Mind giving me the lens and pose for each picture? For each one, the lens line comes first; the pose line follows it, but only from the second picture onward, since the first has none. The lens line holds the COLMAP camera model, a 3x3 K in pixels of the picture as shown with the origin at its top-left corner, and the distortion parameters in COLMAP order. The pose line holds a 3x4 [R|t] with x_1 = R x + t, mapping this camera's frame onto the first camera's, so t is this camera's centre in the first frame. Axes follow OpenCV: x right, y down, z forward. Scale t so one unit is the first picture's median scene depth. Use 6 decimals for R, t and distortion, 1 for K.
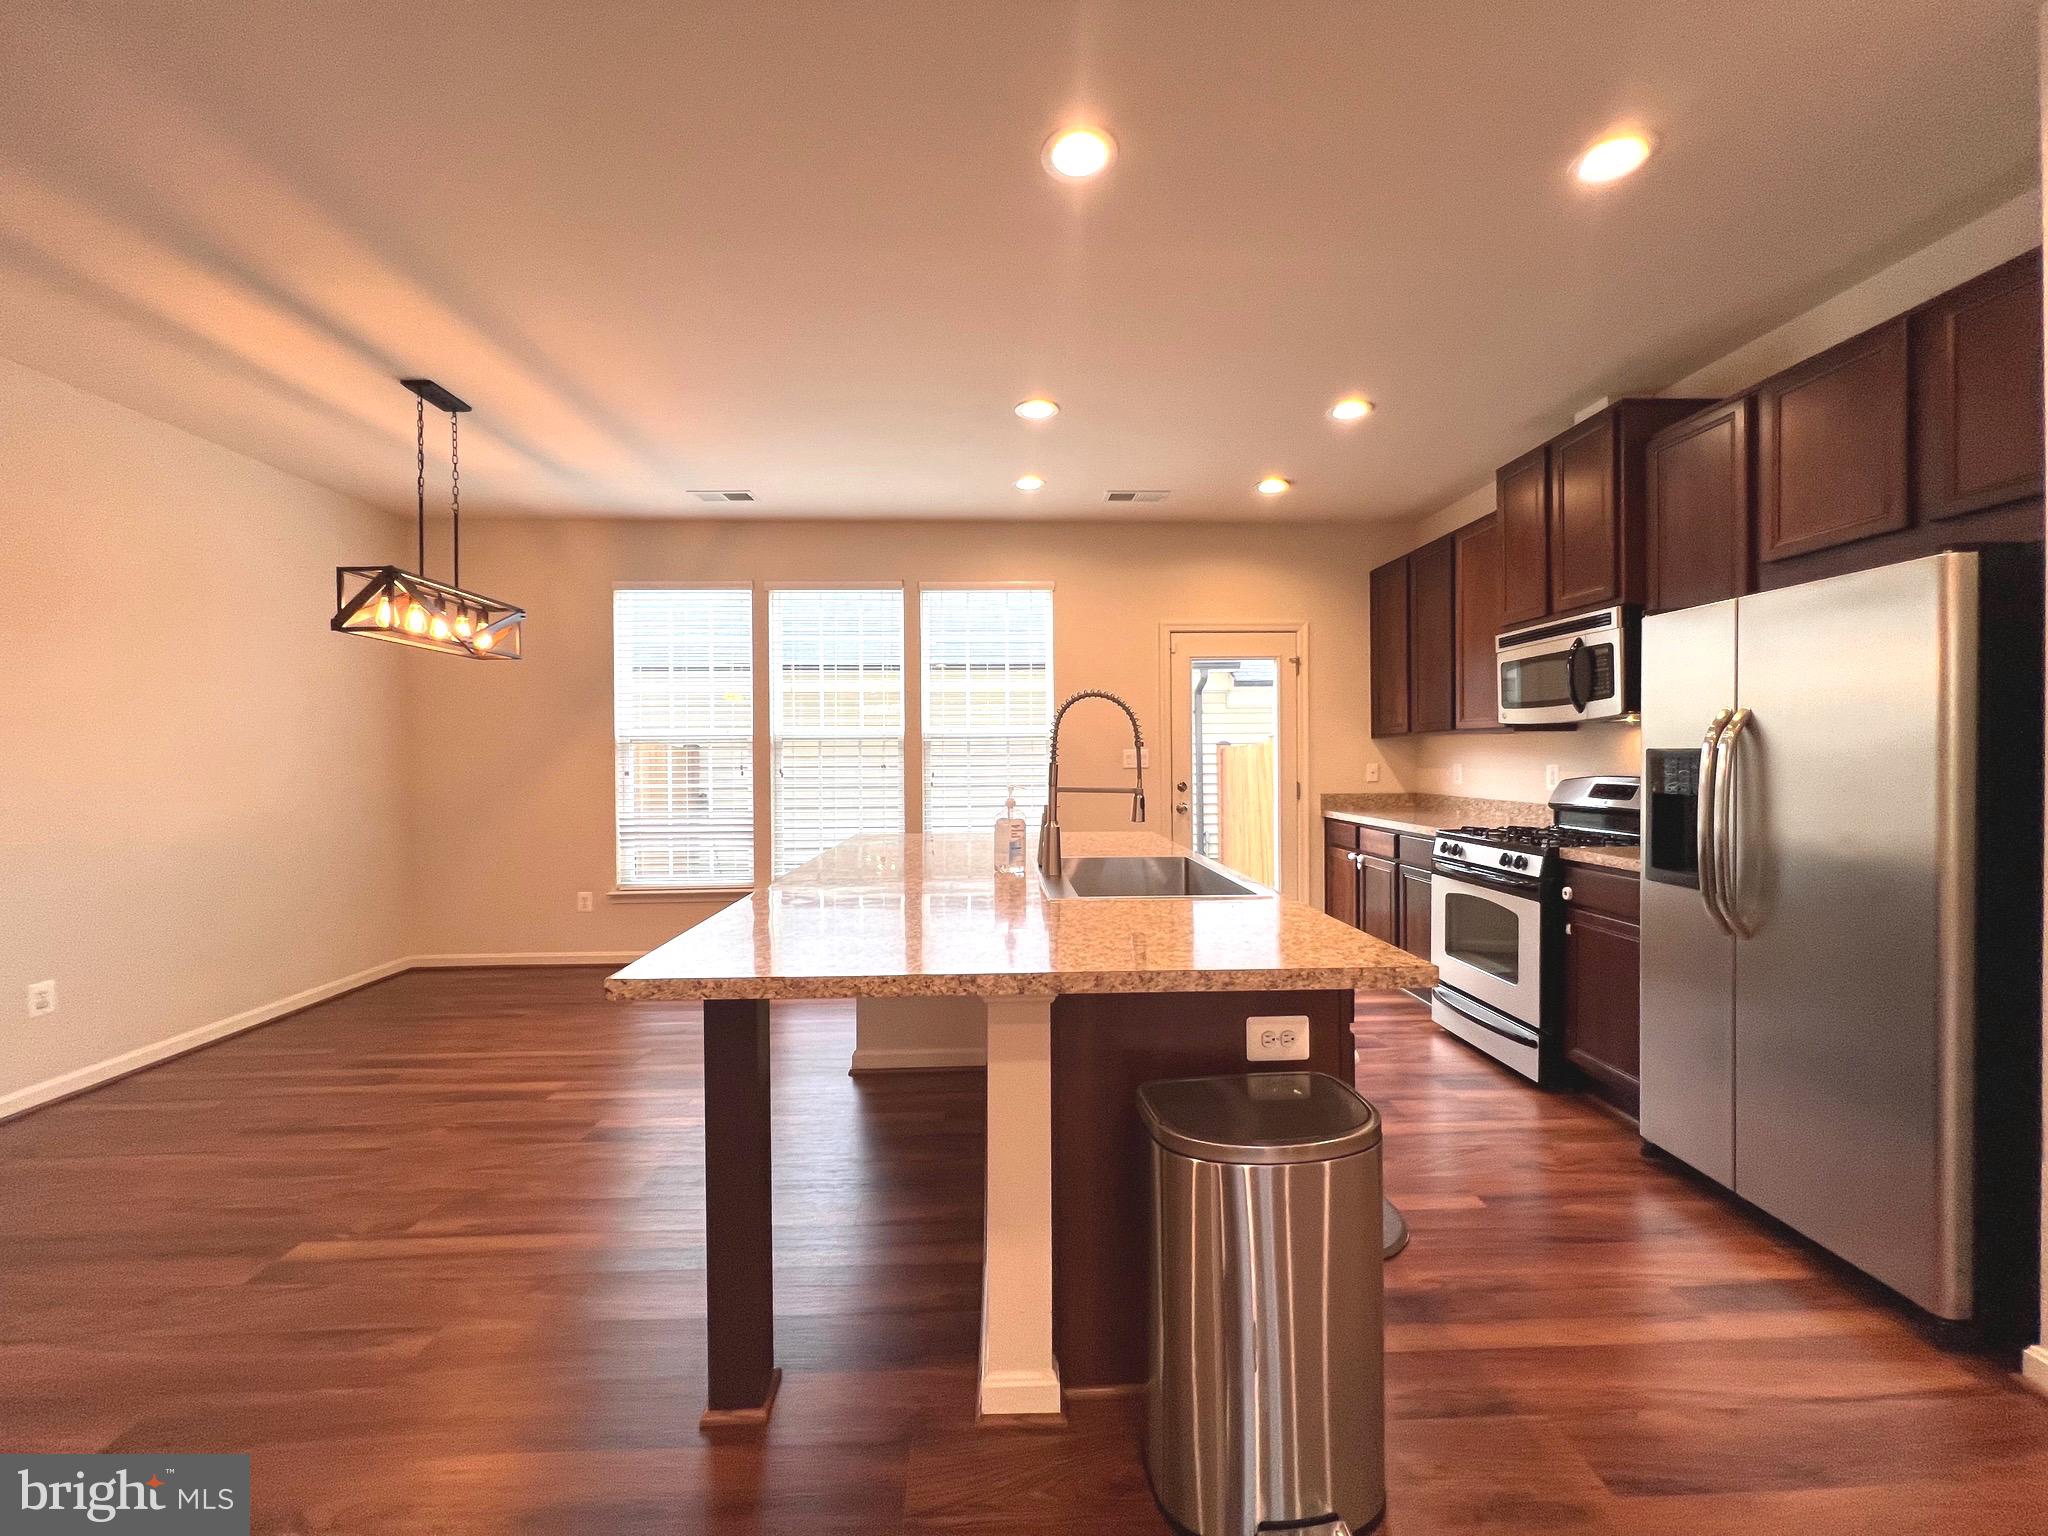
lens RADIAL K [[819.7, 0, 1018.6], [0, 819.7, 761.8], [0, 0, 1]] dist [-0.002182, 0.000341]
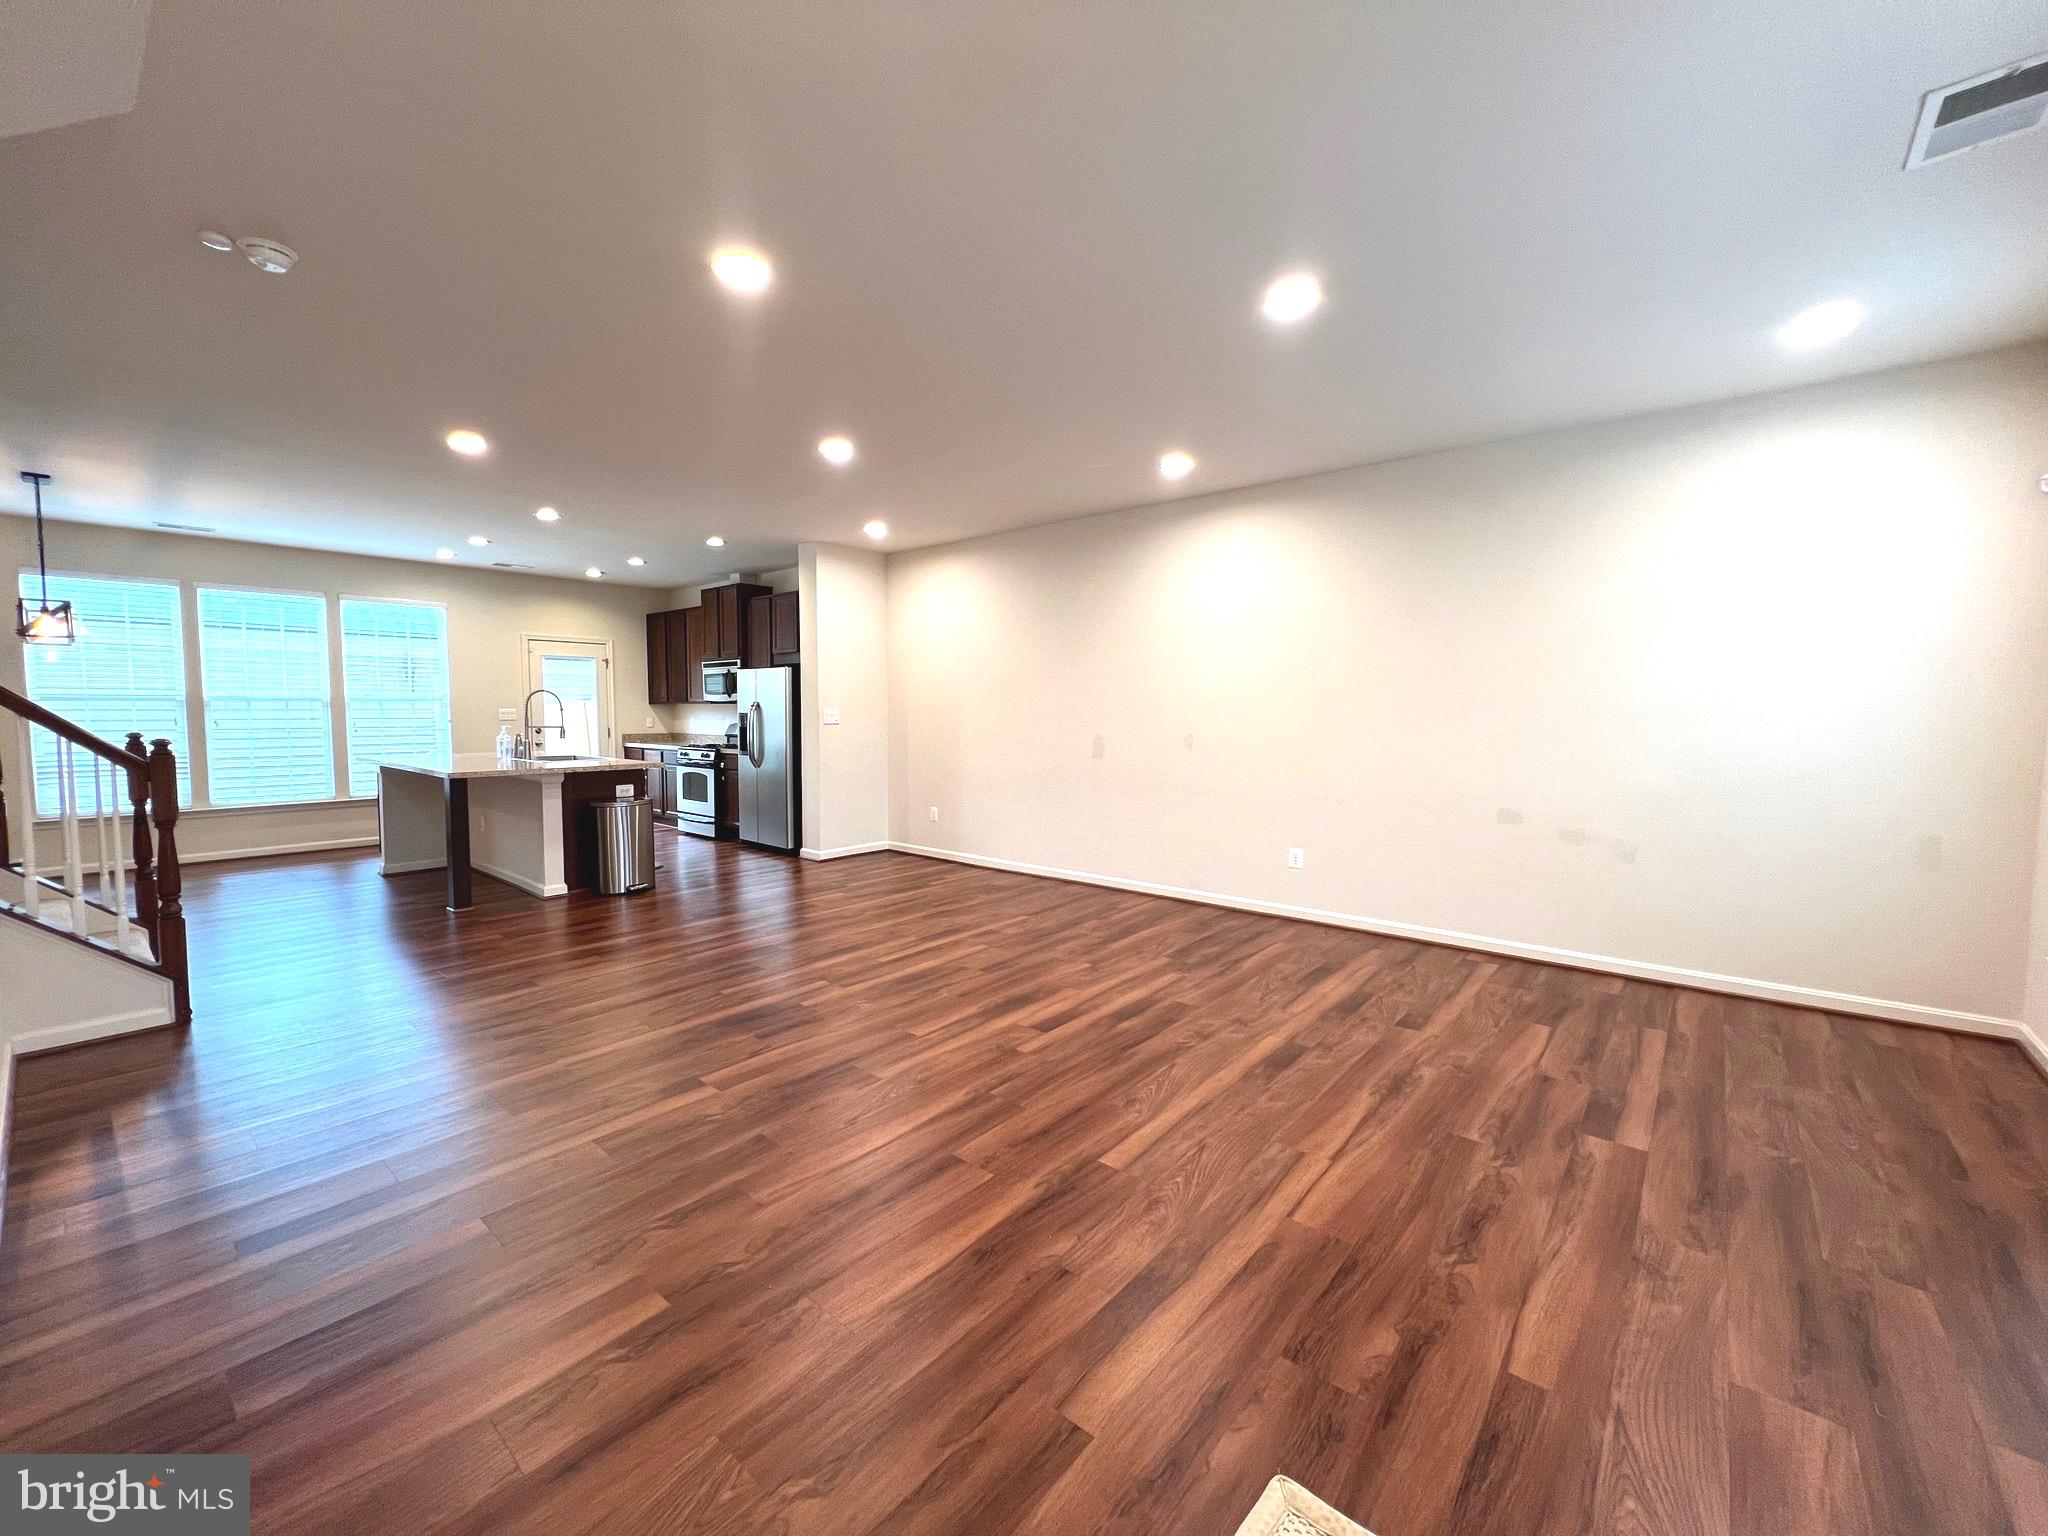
lens RADIAL K [[819.7, 0, 1018.6], [0, 819.7, 761.8], [0, 0, 1]] dist [-0.002182, 0.000341]
pose [[0.676175, -0.037651, 0.735778, -0.579618], [-0.003264, 0.998530, 0.054095, -0.000975], [-0.736733, -0.038979, 0.675059, -1.357573]]
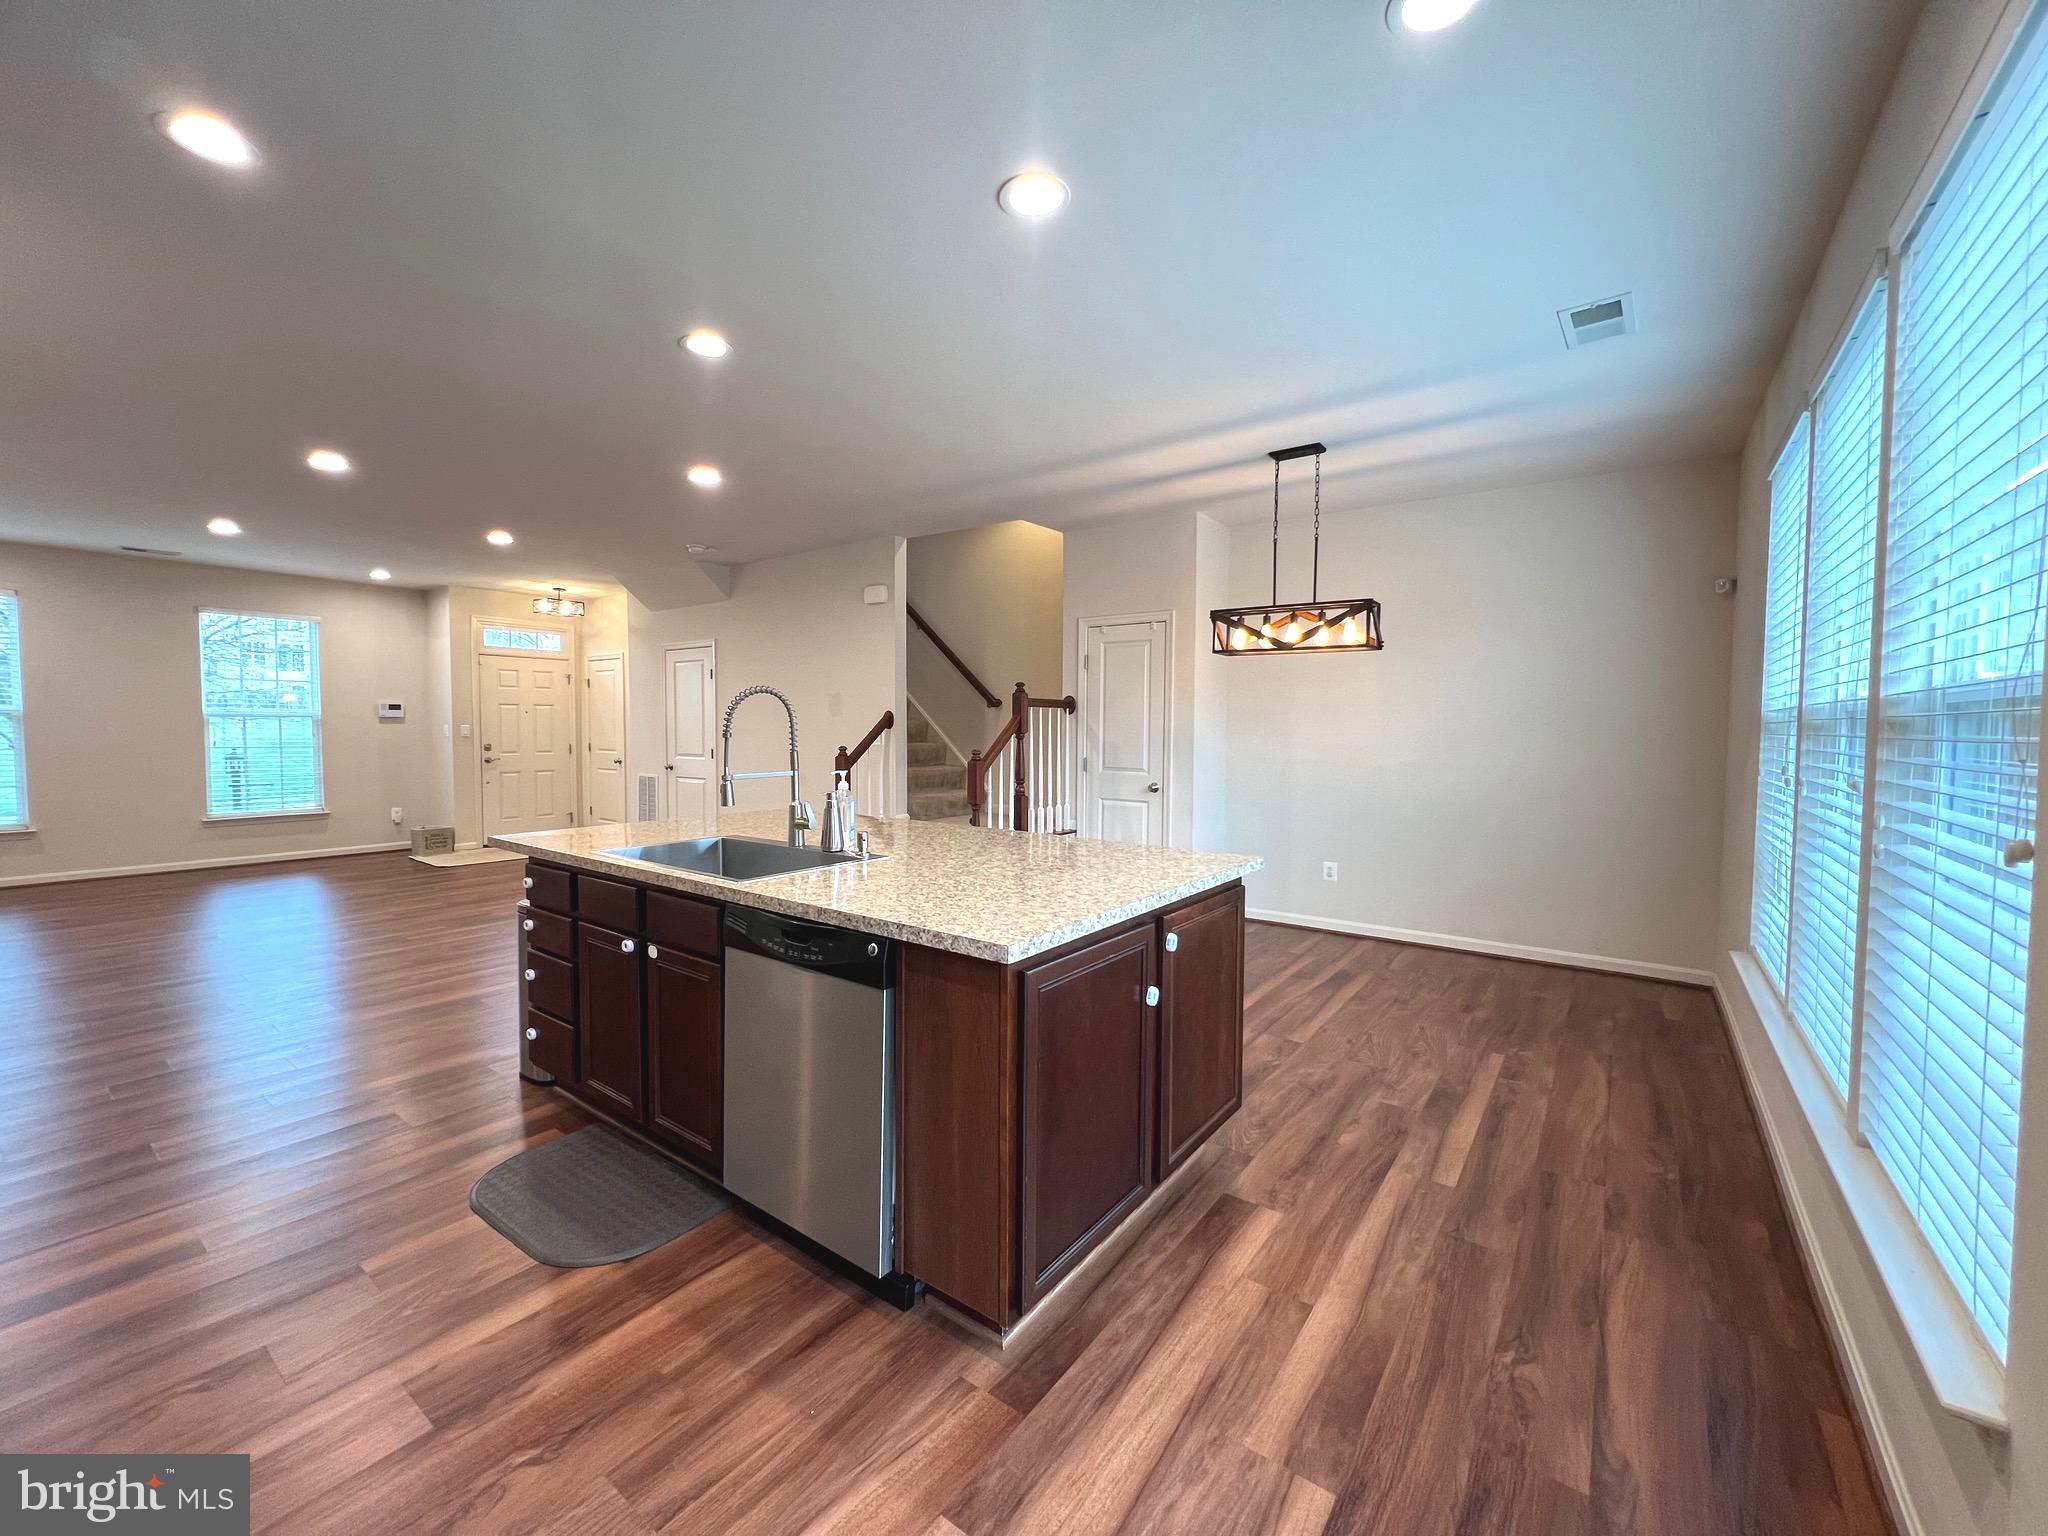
lens RADIAL K [[819.7, 0, 1018.6], [0, 819.7, 761.8], [0, 0, 1]] dist [-0.002182, 0.000341]
pose [[-0.626243, 0.037753, -0.778713, 0.528377], [-0.007146, 0.998507, 0.054156, -0.033433], [0.779595, 0.039480, -0.625038, 1.393999]]
